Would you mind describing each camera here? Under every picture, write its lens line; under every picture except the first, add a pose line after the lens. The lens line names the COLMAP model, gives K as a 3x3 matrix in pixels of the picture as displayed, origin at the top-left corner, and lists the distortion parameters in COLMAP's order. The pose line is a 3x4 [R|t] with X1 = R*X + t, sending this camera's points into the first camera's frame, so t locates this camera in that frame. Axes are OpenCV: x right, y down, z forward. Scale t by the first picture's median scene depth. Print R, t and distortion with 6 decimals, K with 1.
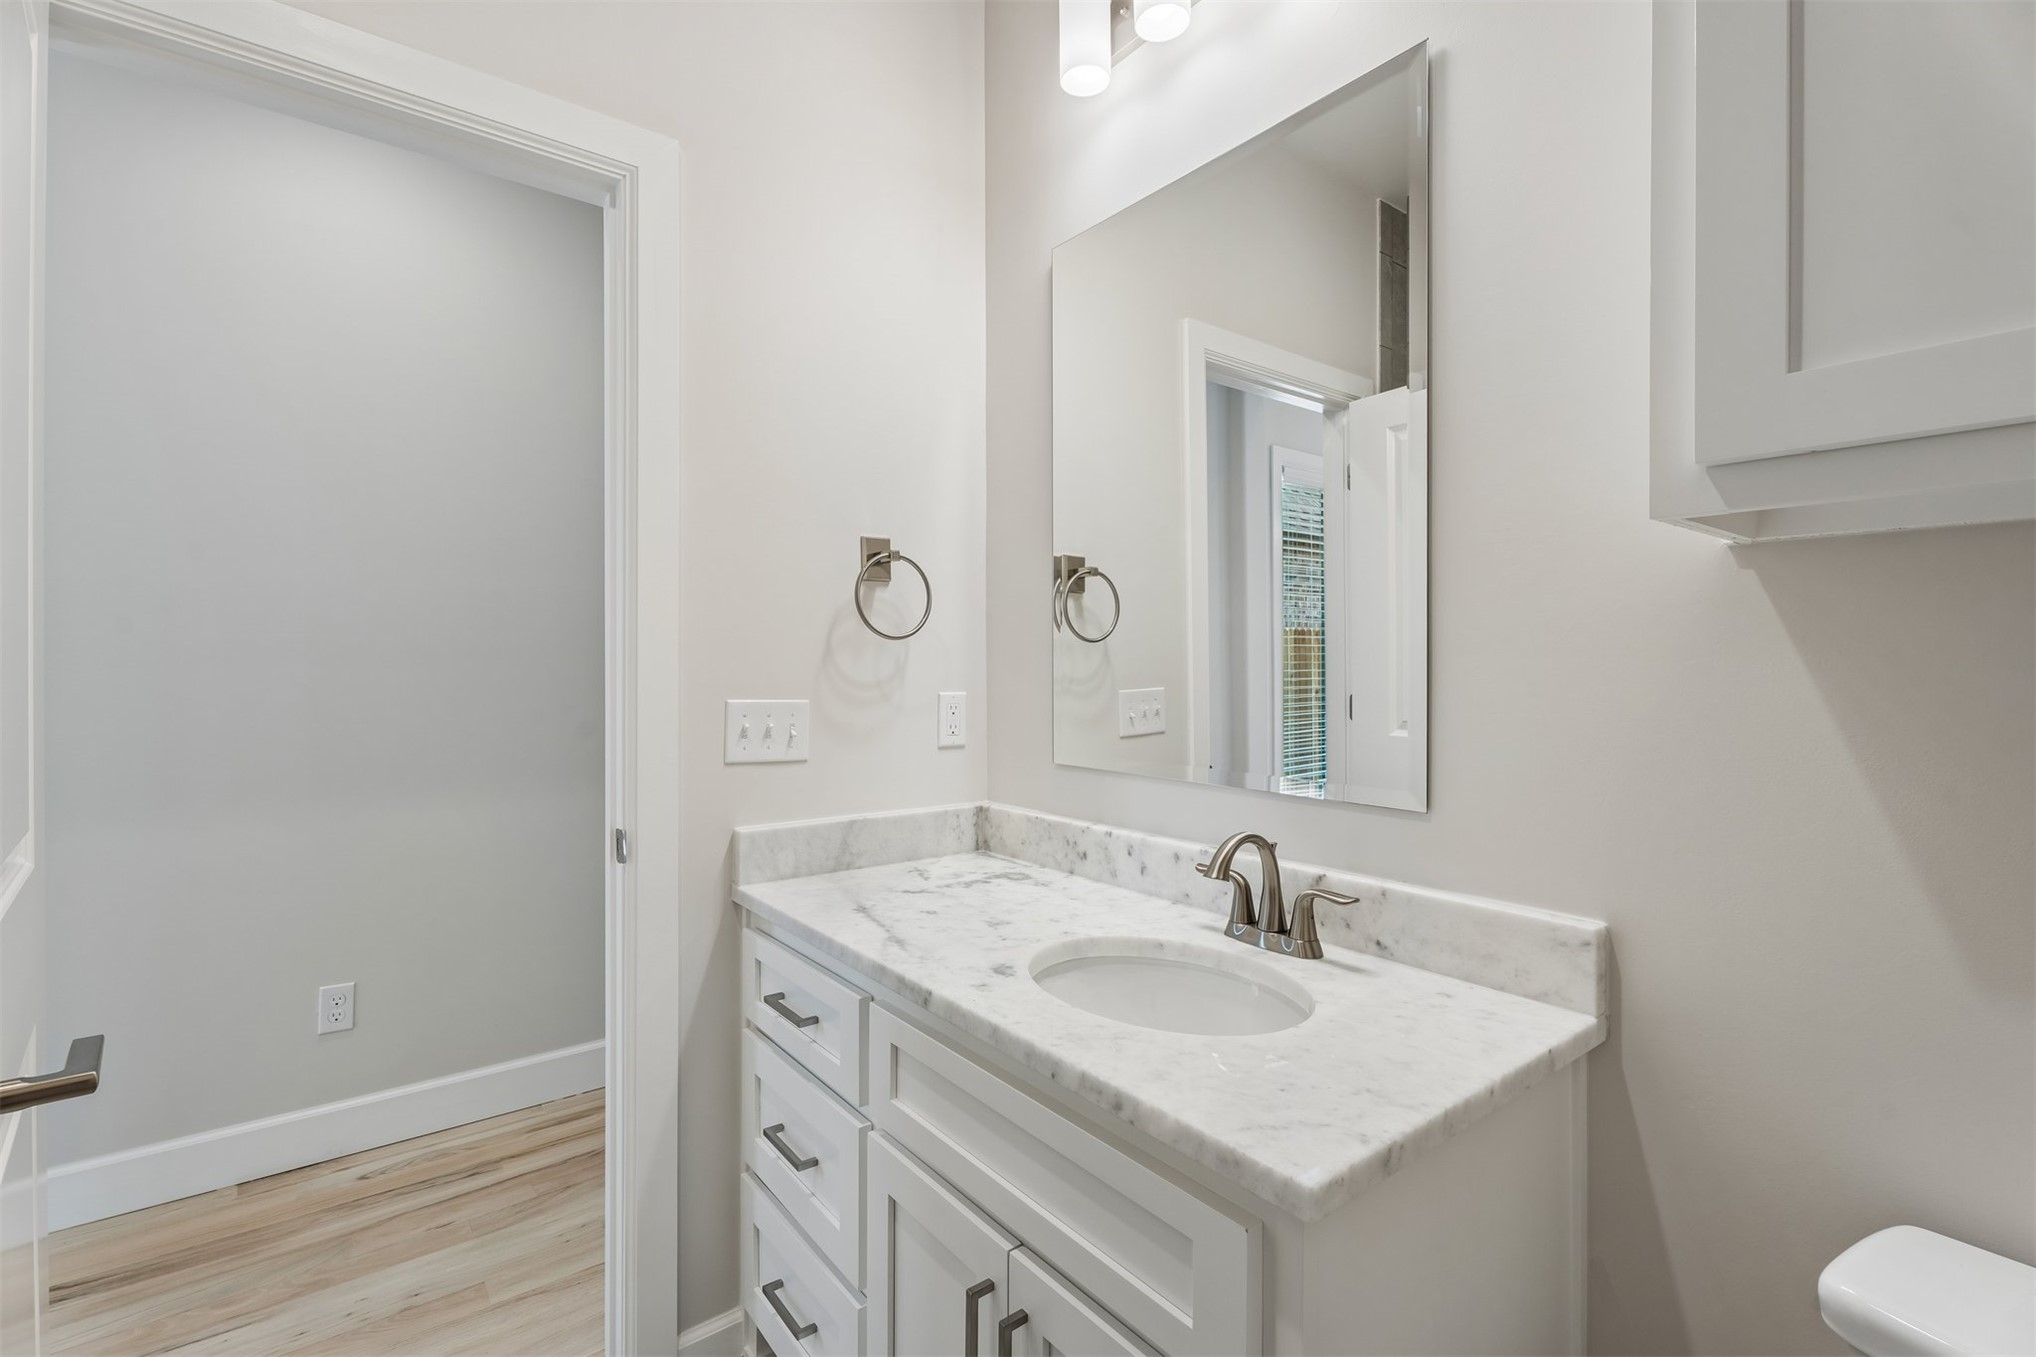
lens RADIAL K [[910.3, 0, 1016.0], [0, 910.3, 668.7], [0, 0, 1]] dist [0.003506, -0.000002]
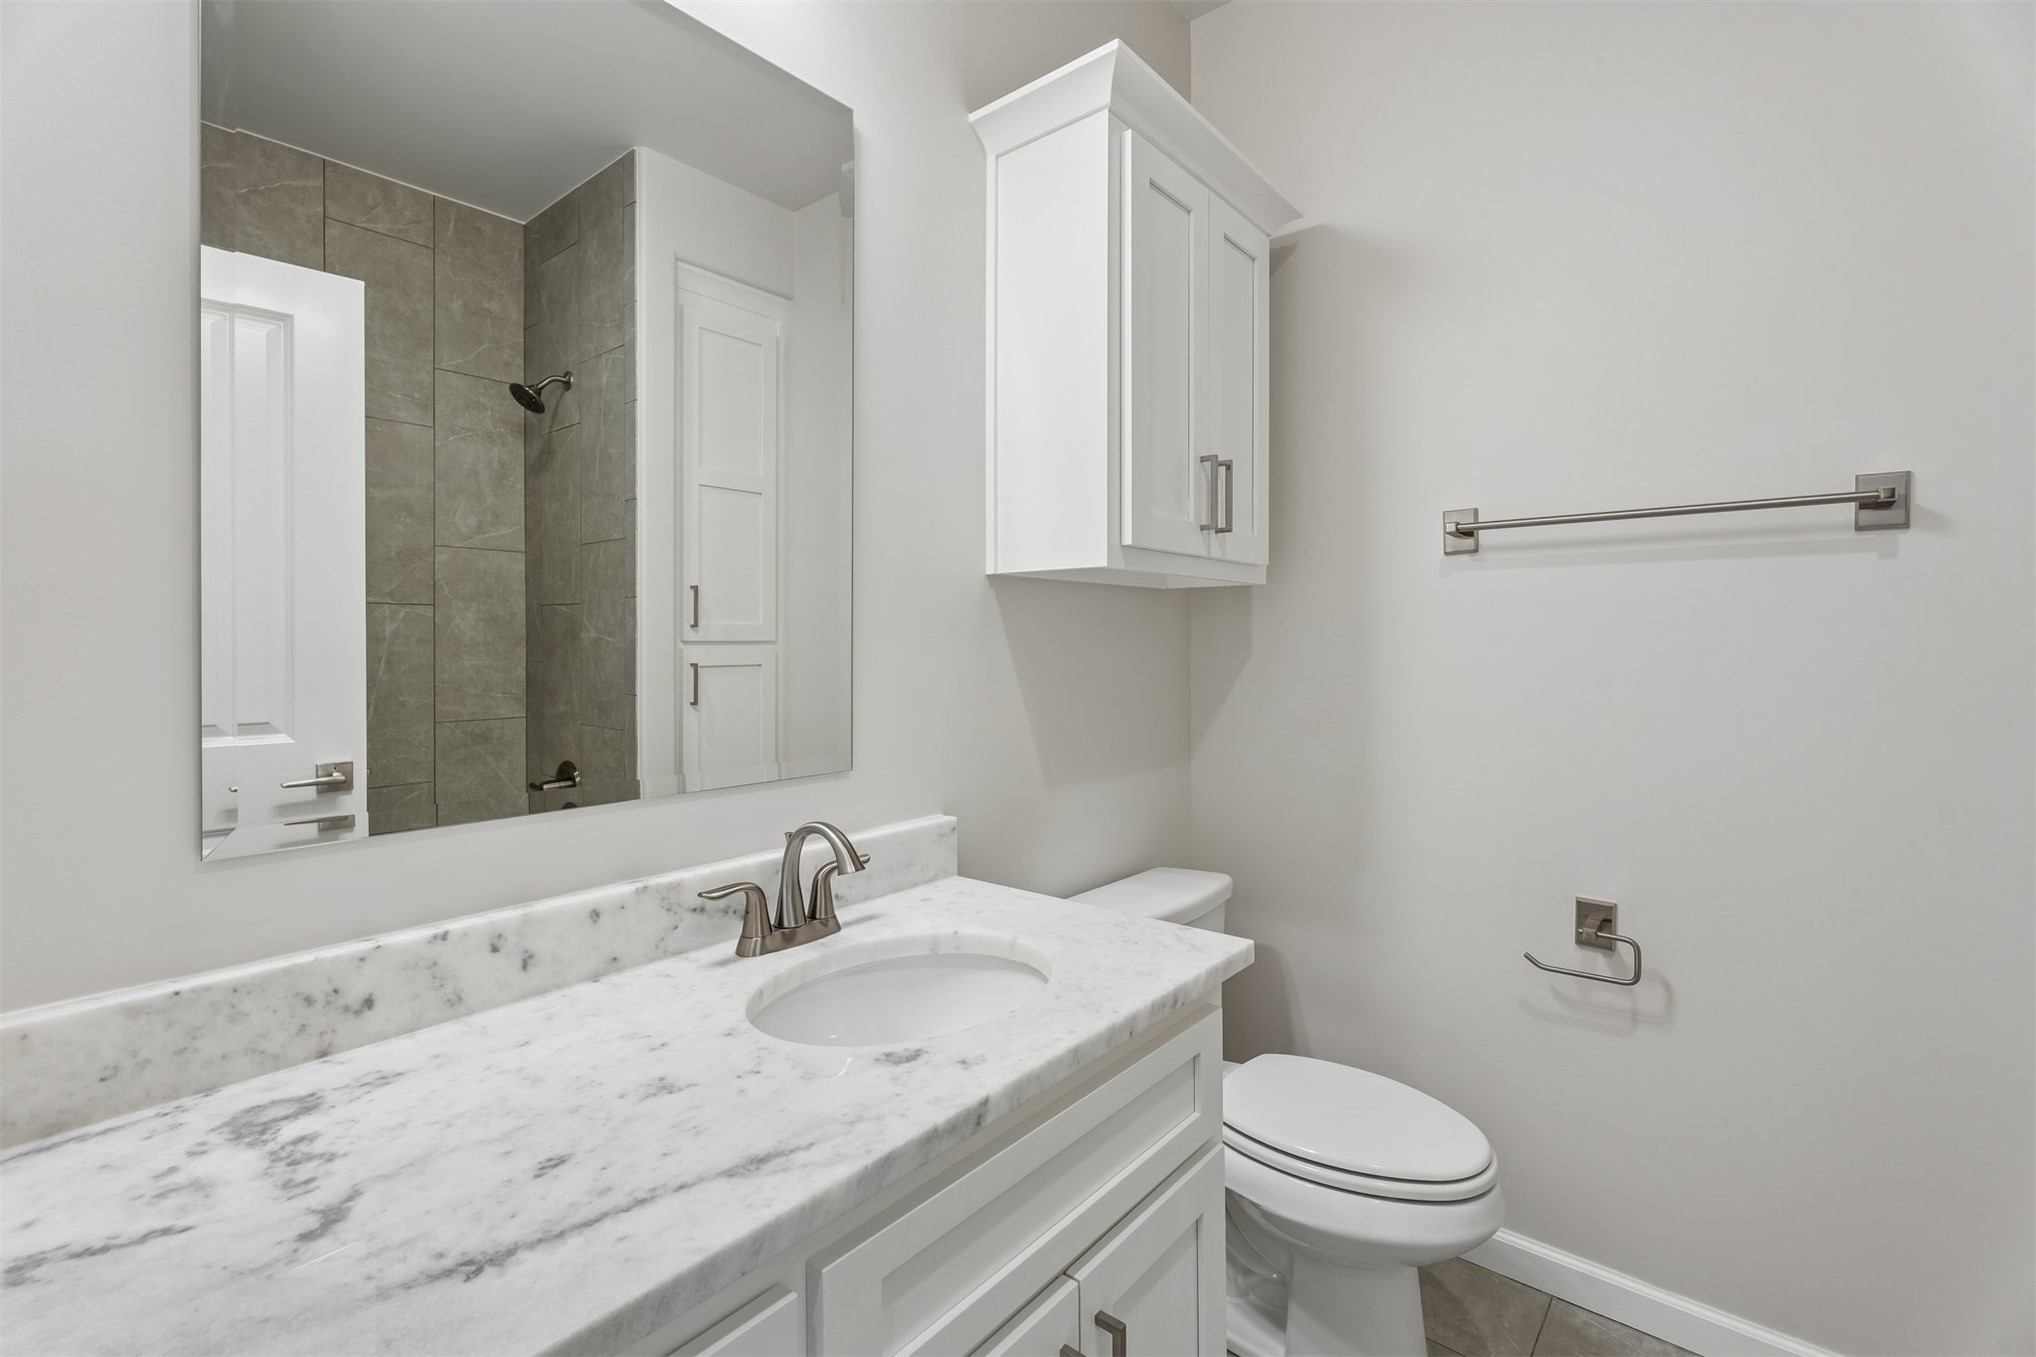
lens RADIAL K [[910.3, 0, 1013.5], [0, 910.3, 648.0], [0, 0, 1]] dist [0.003506, -0.000002]
pose [[-0.209553, -0.006955, 0.977773, -0.689534], [0.005941, 0.999947, 0.008387, -0.006978], [-0.977779, 0.007567, -0.209500, 0.970379]]
